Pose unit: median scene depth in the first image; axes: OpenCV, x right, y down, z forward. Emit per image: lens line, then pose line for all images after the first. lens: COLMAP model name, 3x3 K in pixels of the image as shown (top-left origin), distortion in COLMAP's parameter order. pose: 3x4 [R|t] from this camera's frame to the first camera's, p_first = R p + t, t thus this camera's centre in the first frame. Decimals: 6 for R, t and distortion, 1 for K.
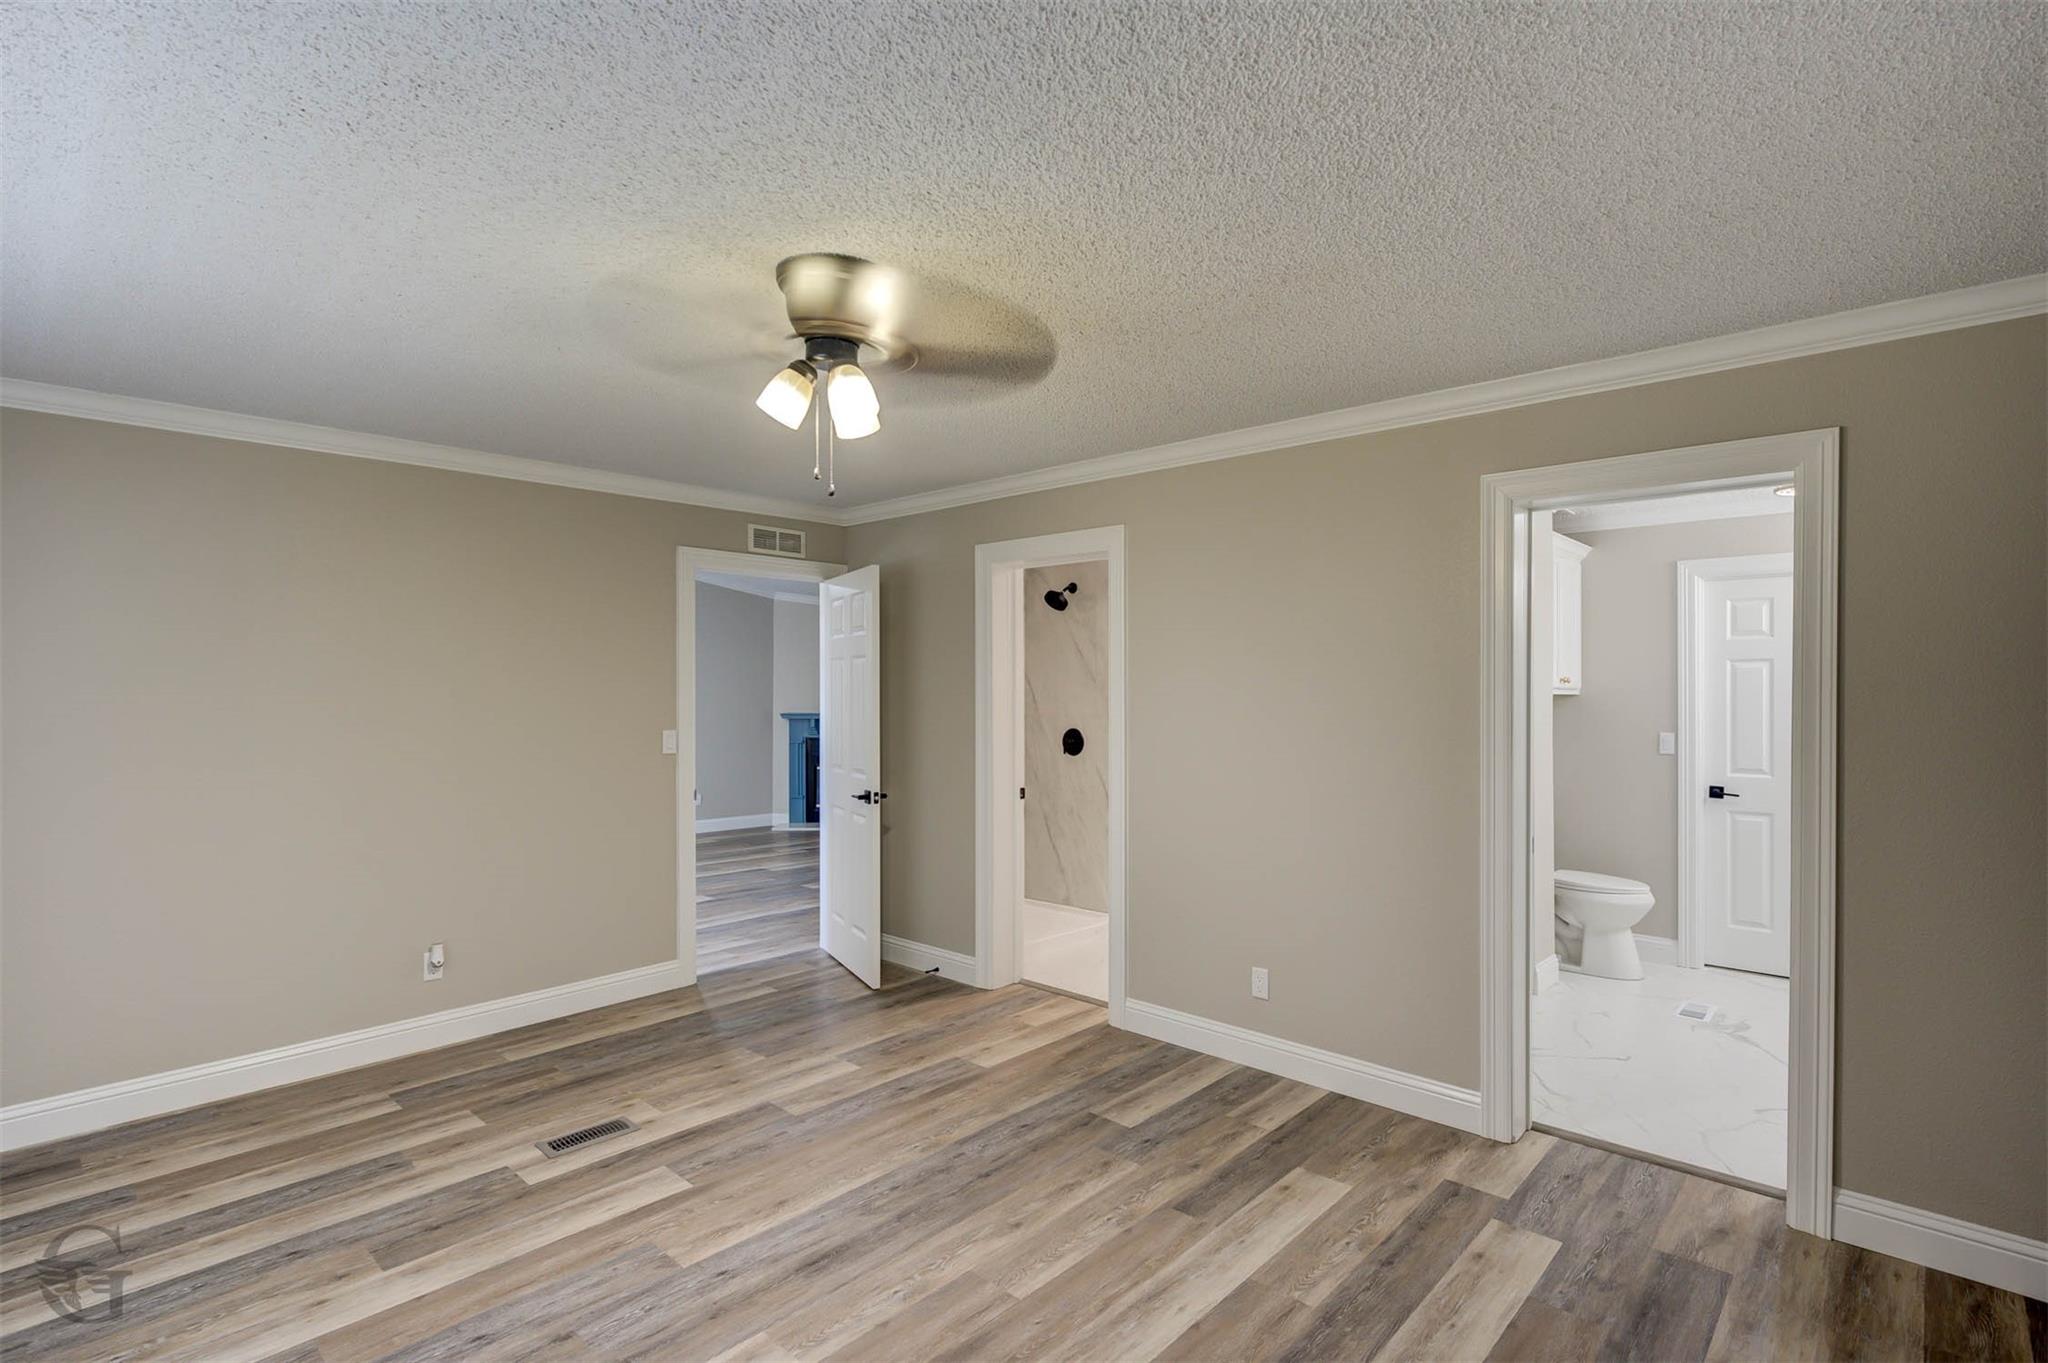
lens RADIAL K [[985.4, 0, 1026.6], [0, 985.4, 687.1], [0, 0, 1]] dist [0.000634, -0.000126]
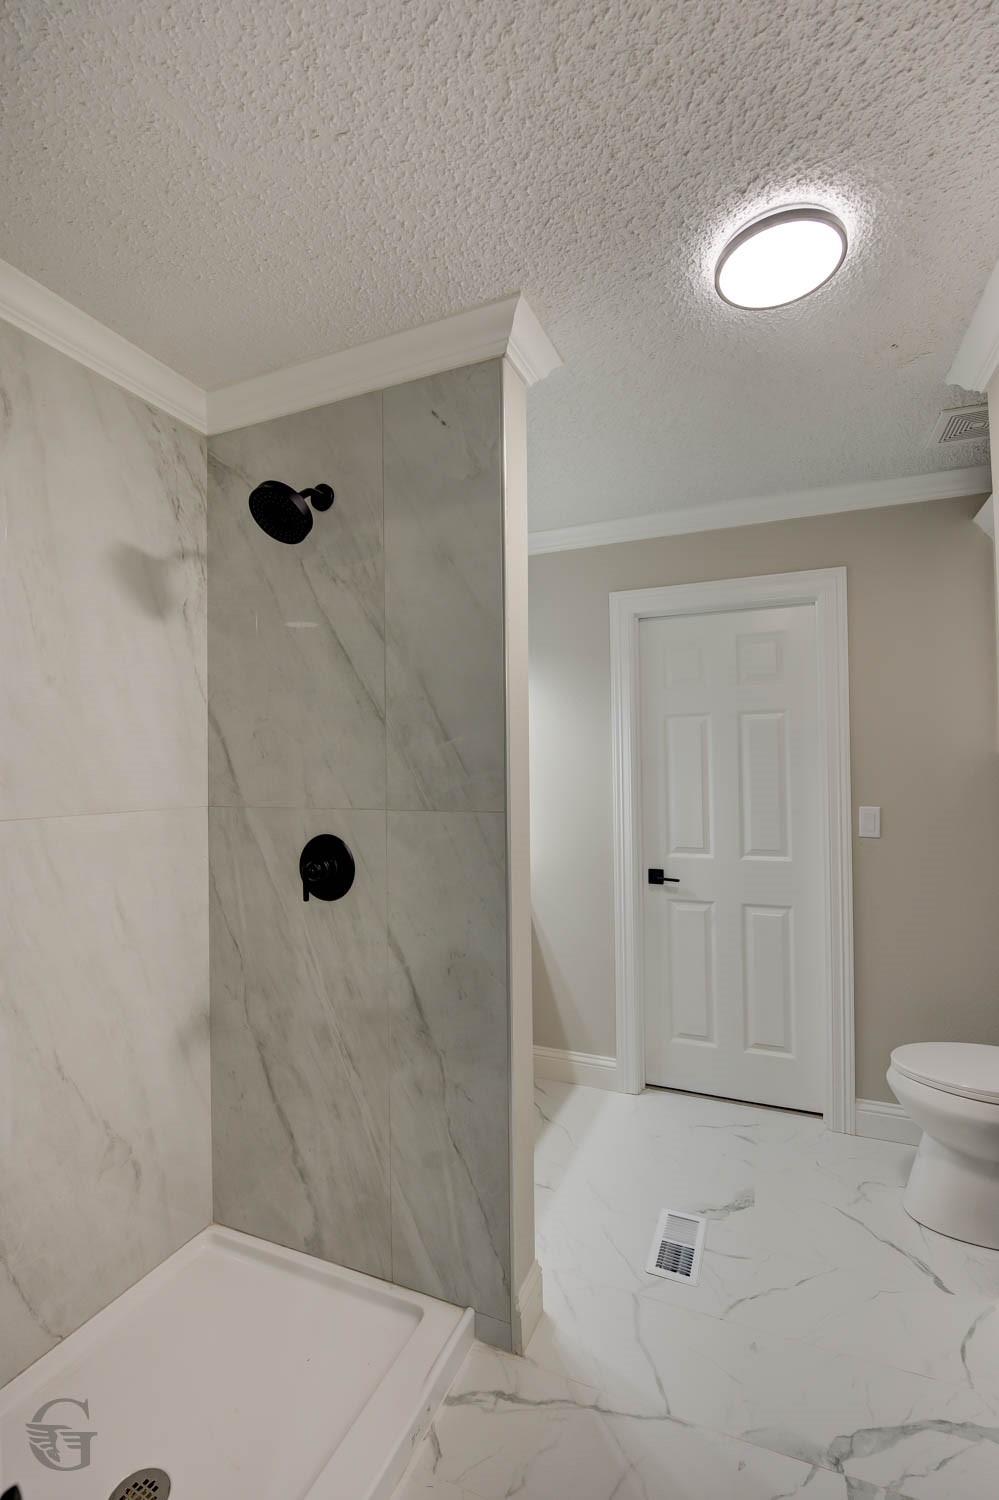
lens RADIAL K [[675.9, 0, 498.2], [0, 675.9, 753.6], [0, 0, 1]] dist [-0.000261, -0.000021]
pose [[0.938706, -0.008415, 0.344617, 0.016578], [0.009070, 0.999959, -0.000288, 0.007235], [-0.344600, 0.003396, 0.938744, 0.698272]]
